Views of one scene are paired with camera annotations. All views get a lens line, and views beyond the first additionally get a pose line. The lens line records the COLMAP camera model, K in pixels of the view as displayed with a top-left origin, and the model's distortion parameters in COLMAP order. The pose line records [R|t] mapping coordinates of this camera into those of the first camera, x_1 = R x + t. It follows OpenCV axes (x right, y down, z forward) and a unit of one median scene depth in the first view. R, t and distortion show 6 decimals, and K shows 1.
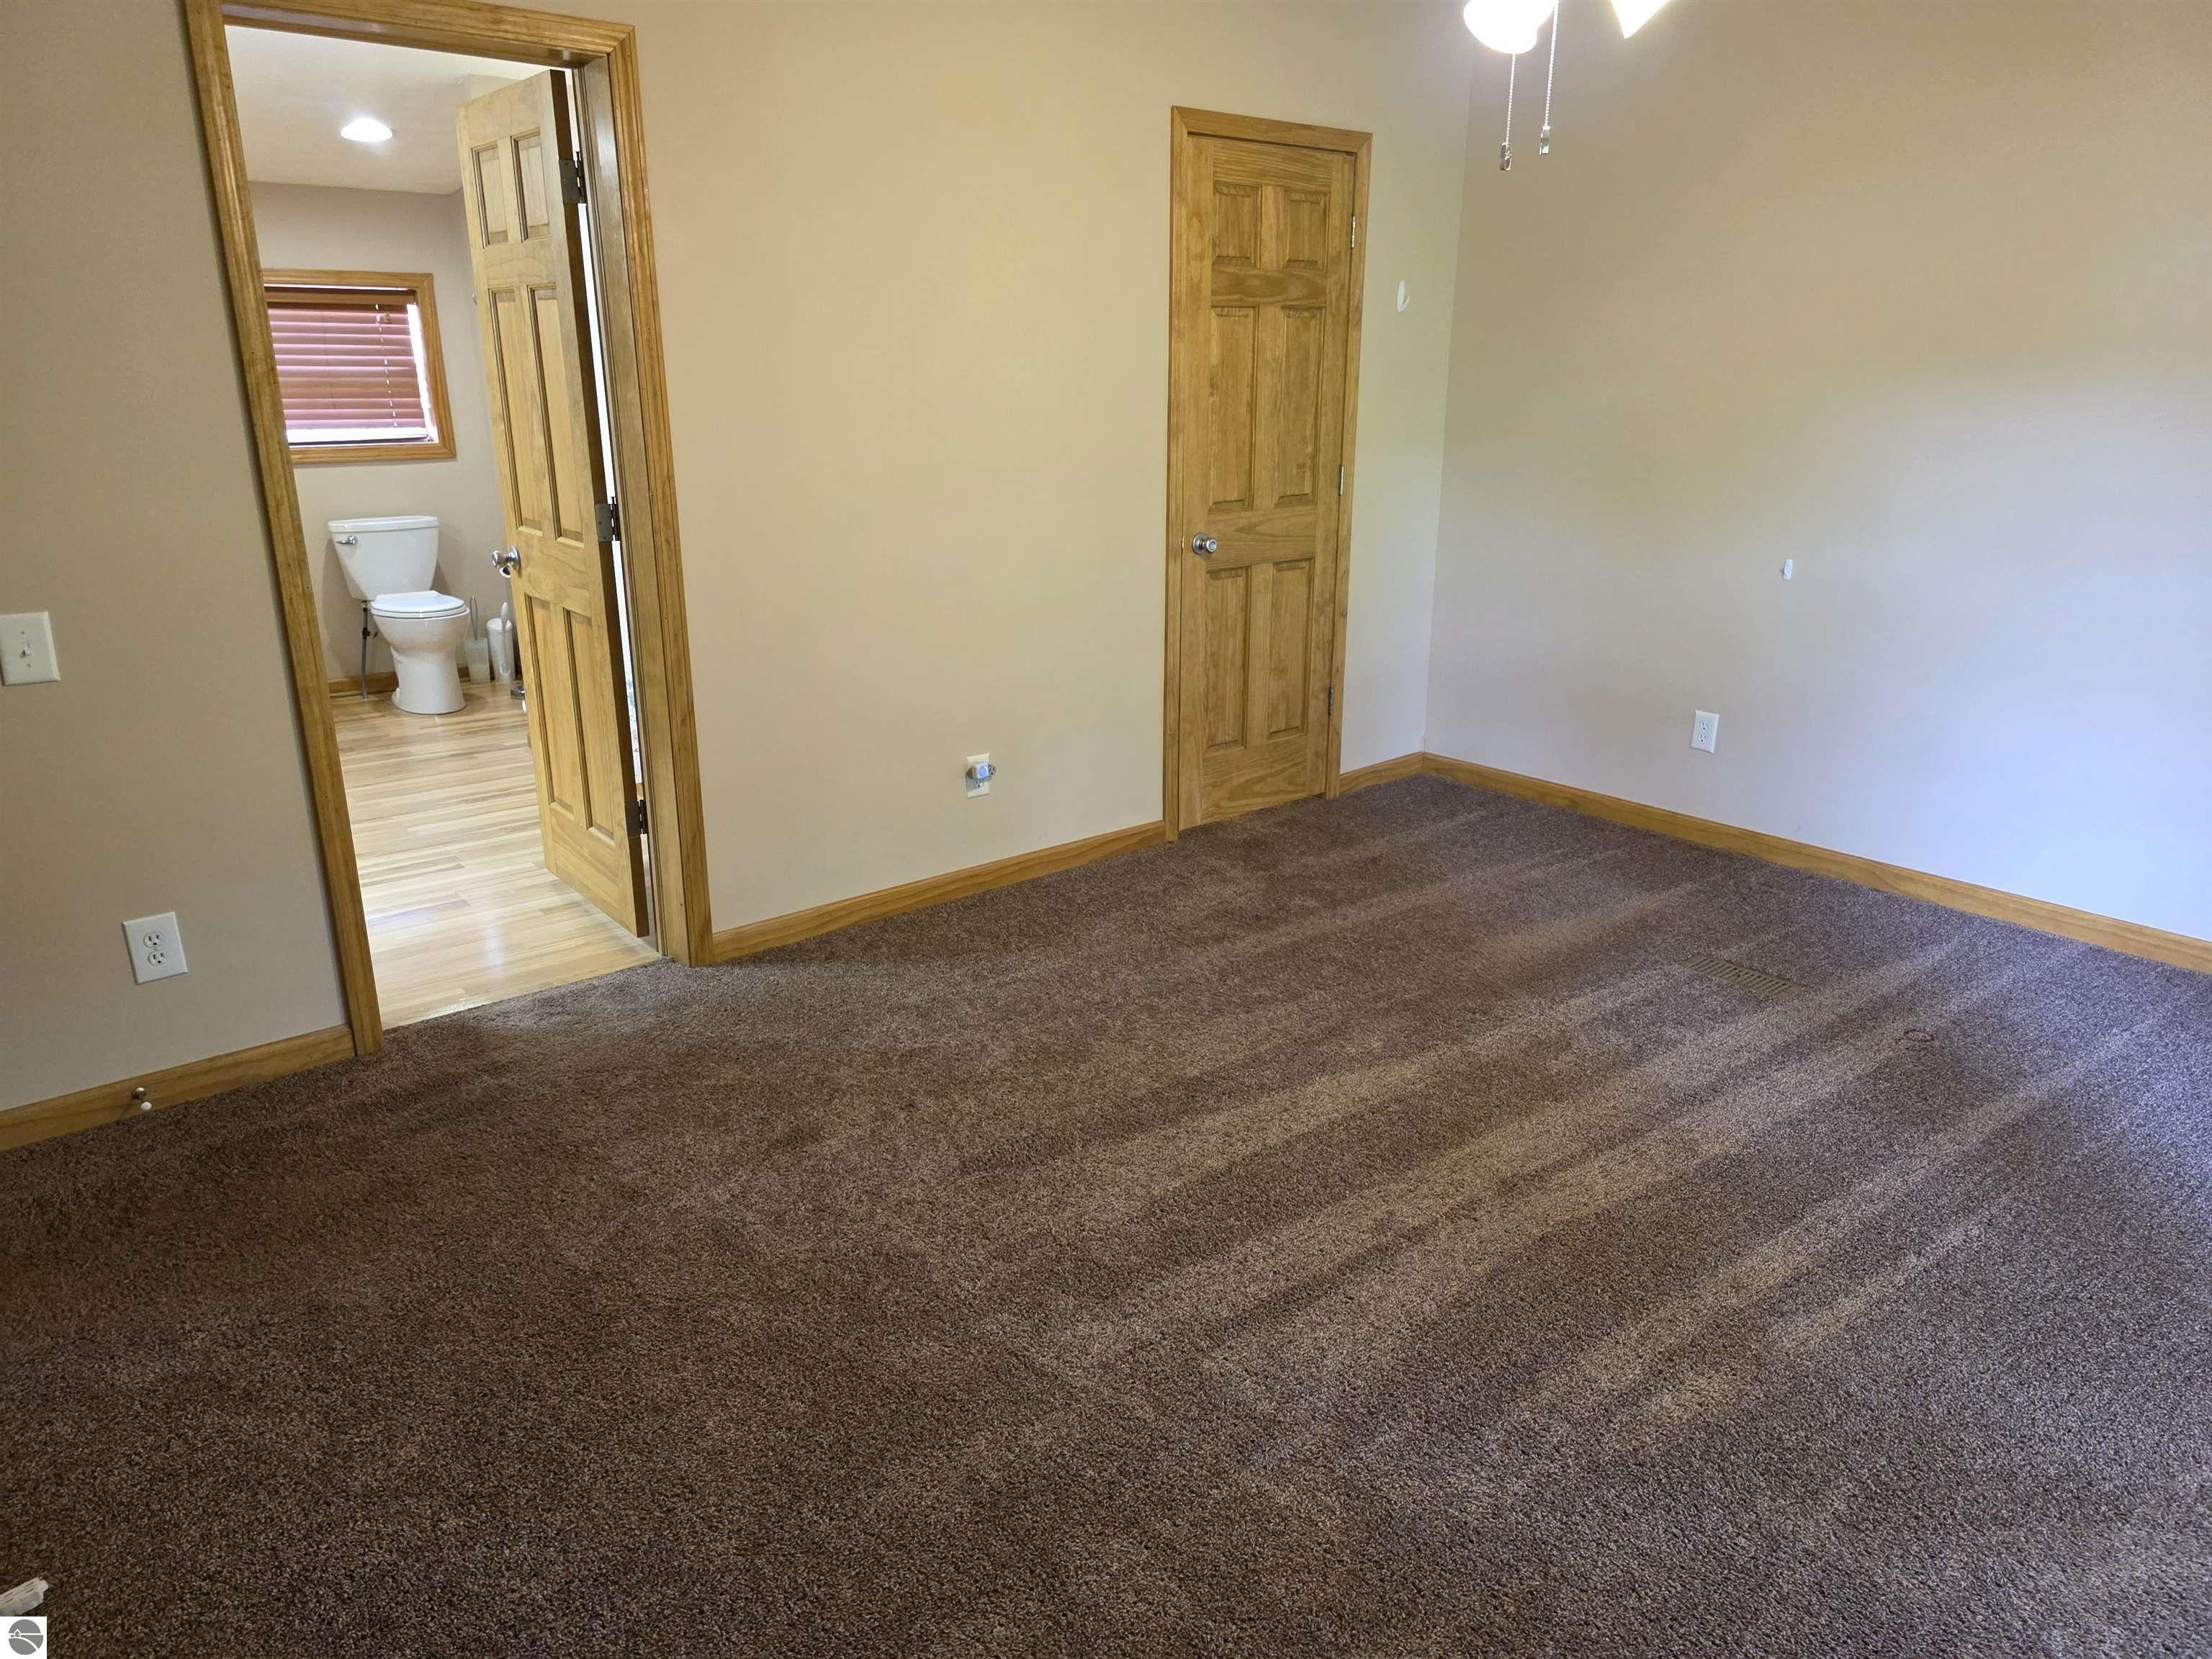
lens RADIAL K [[1476.5, 0, 1097.9], [0, 1476.5, 824.2], [0, 0, 1]] dist [0.024196, -0.007759]
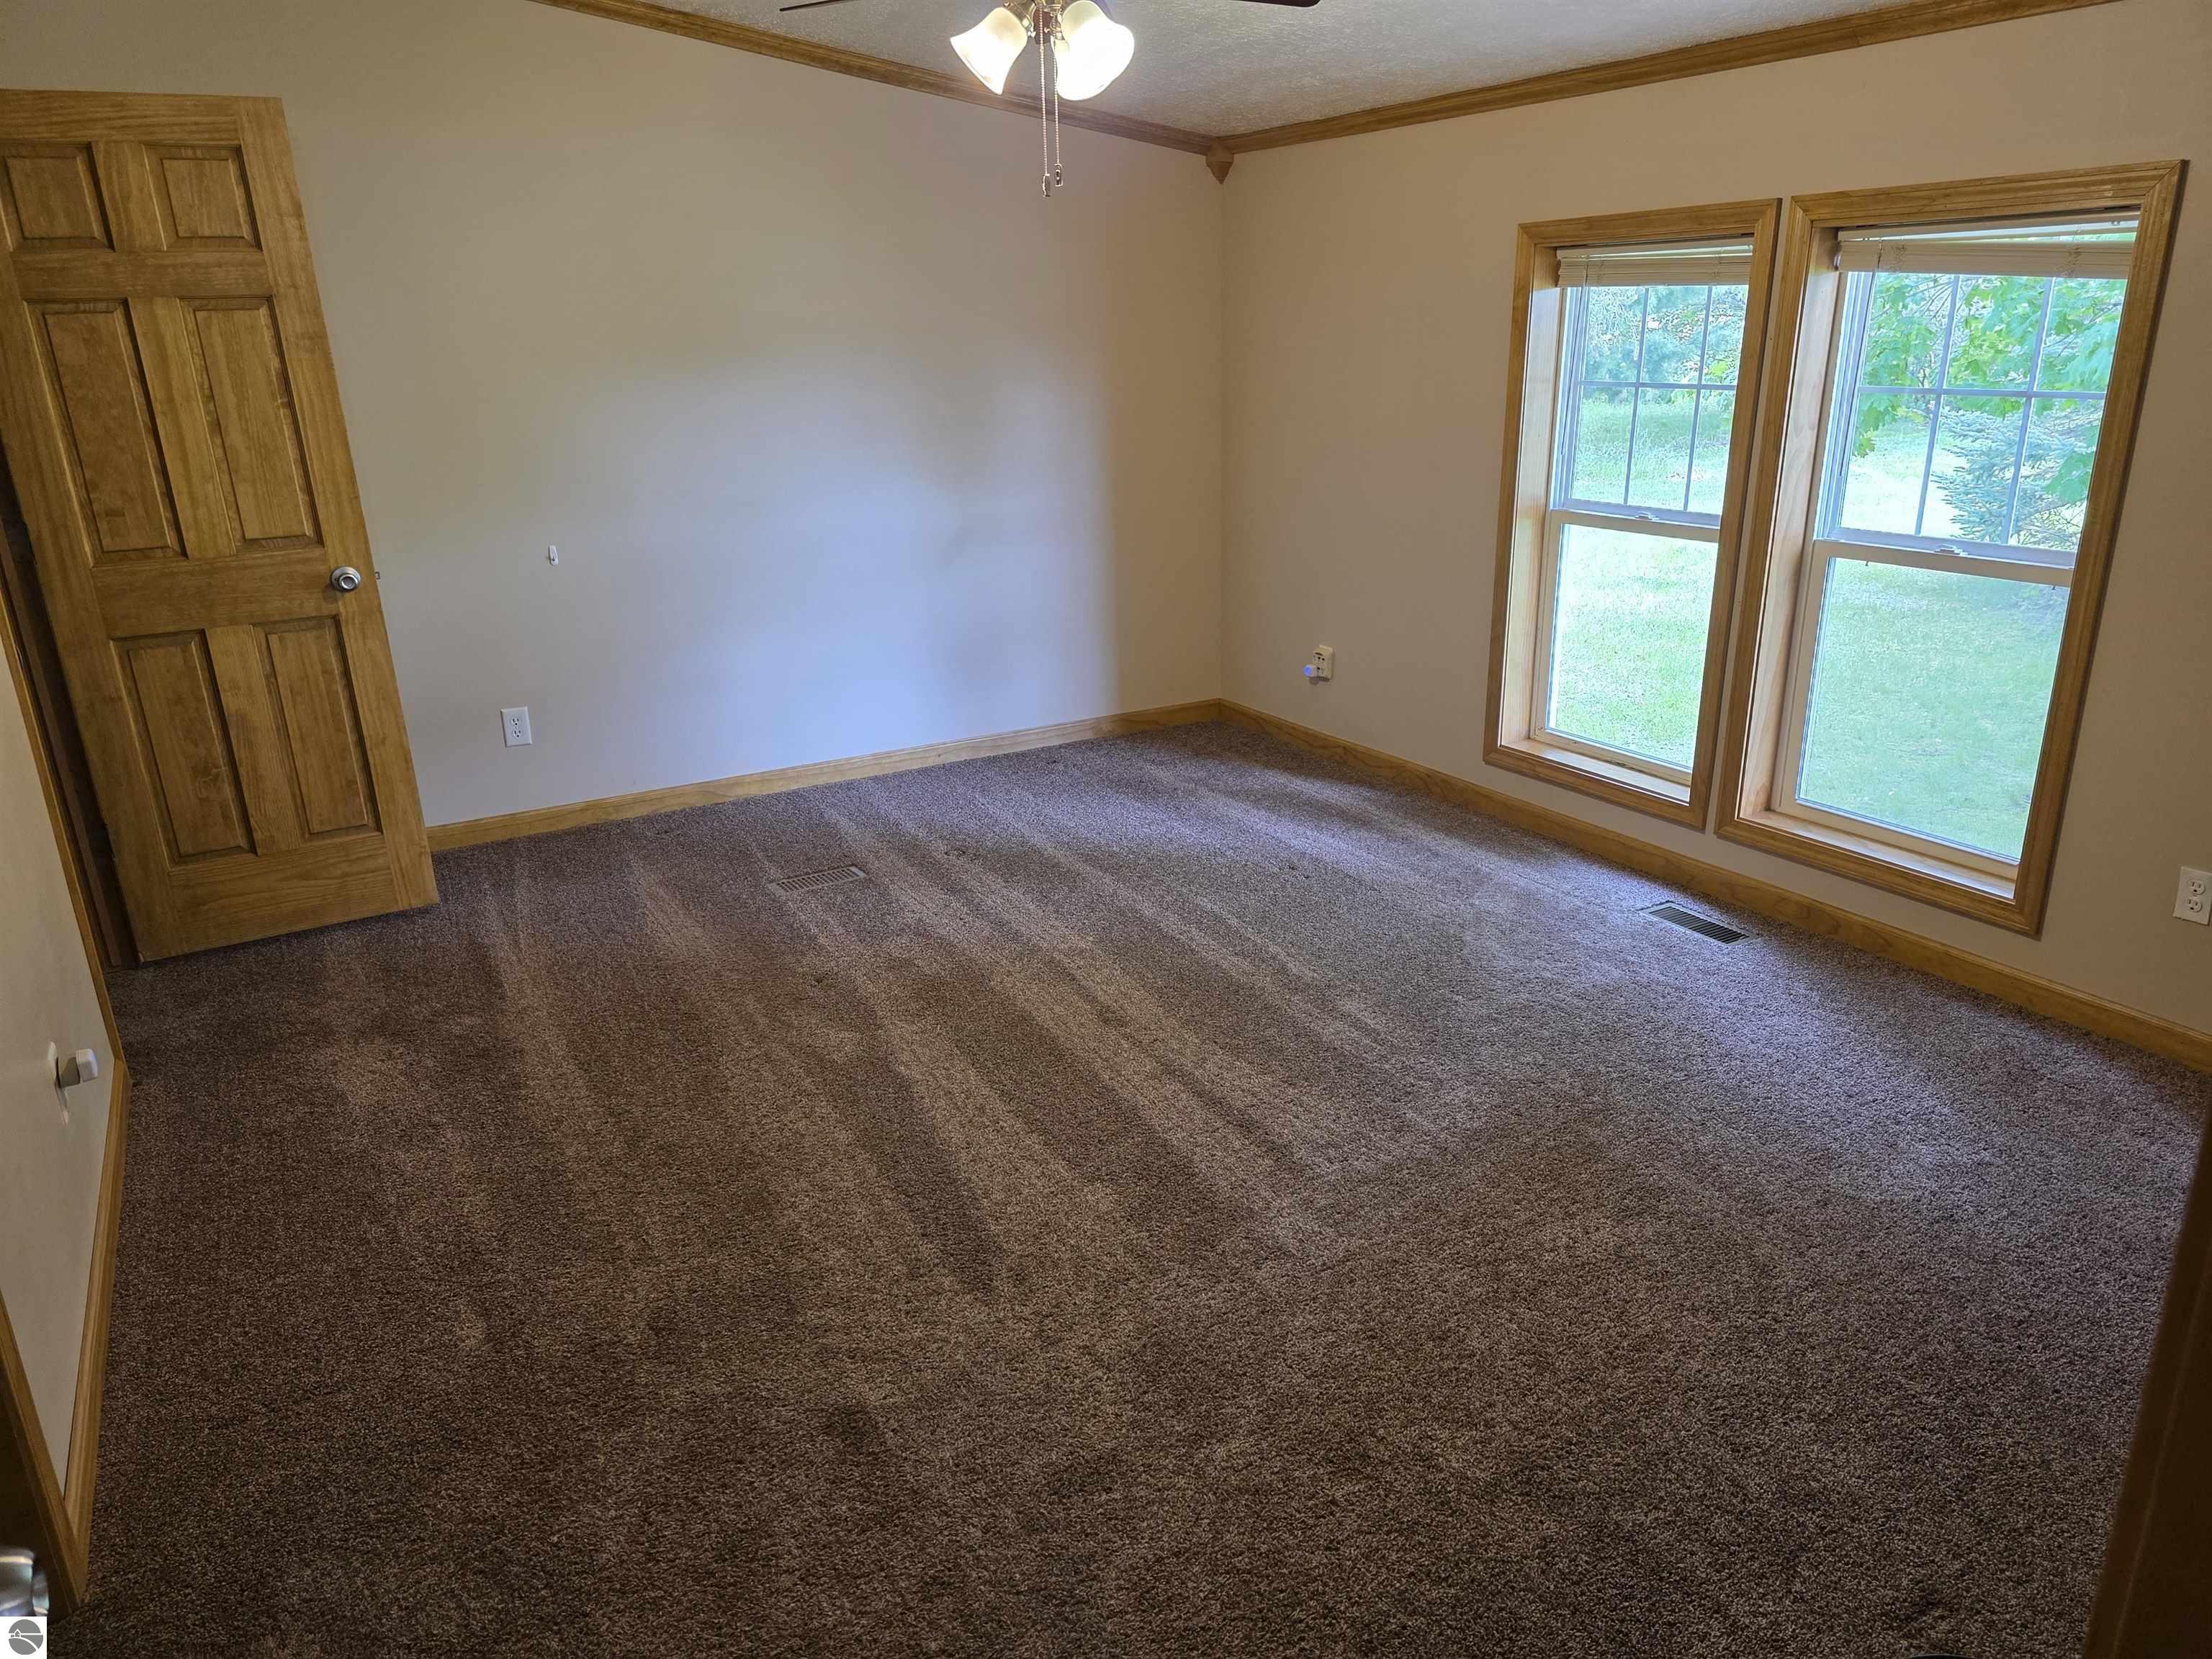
lens RADIAL K [[1476.5, 0, 1106.7], [0, 1476.5, 828.8], [0, 0, 1]] dist [0.024196, -0.007759]
pose [[0.163435, -0.320880, 0.932912, -0.460849], [0.321844, 0.911234, 0.257040, -0.122640], [-0.932580, 0.258243, 0.252201, 0.370890]]
